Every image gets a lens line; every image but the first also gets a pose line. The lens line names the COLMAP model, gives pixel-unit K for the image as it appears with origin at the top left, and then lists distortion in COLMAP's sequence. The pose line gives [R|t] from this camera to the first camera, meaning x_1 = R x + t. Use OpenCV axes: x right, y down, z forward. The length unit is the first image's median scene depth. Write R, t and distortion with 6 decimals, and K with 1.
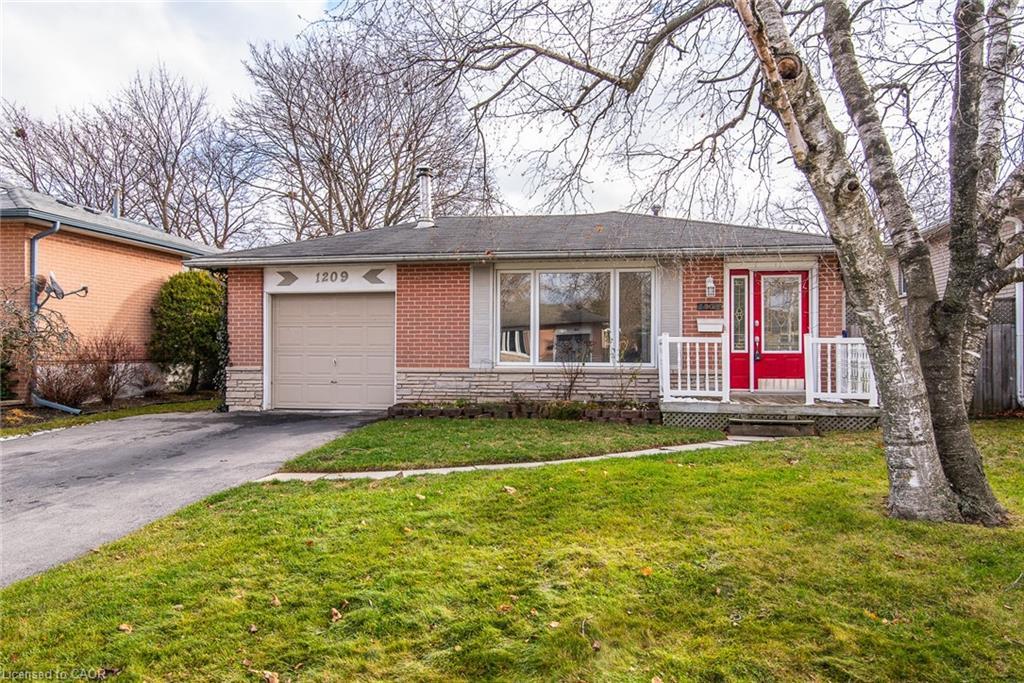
lens RADIAL K [[547.3, 0, 509.3], [0, 547.3, 341.4], [0, 0, 1]] dist [0.003065, 0.000603]
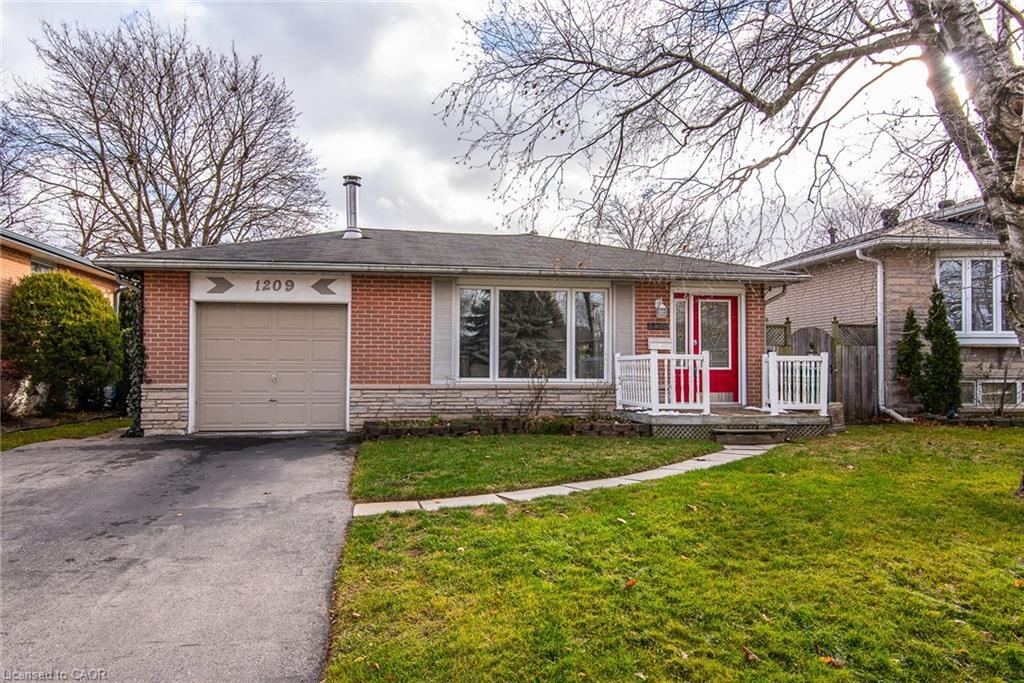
lens RADIAL K [[532.8, 0, 512.0], [0, 532.8, 356.4], [0, 0, 1]] dist [0.001178, -0.000239]
pose [[0.970852, 0.007431, 0.239563, -0.160530], [-0.006643, 0.999970, -0.004098, 0.001901], [-0.239586, 0.002387, 0.970872, 0.044187]]
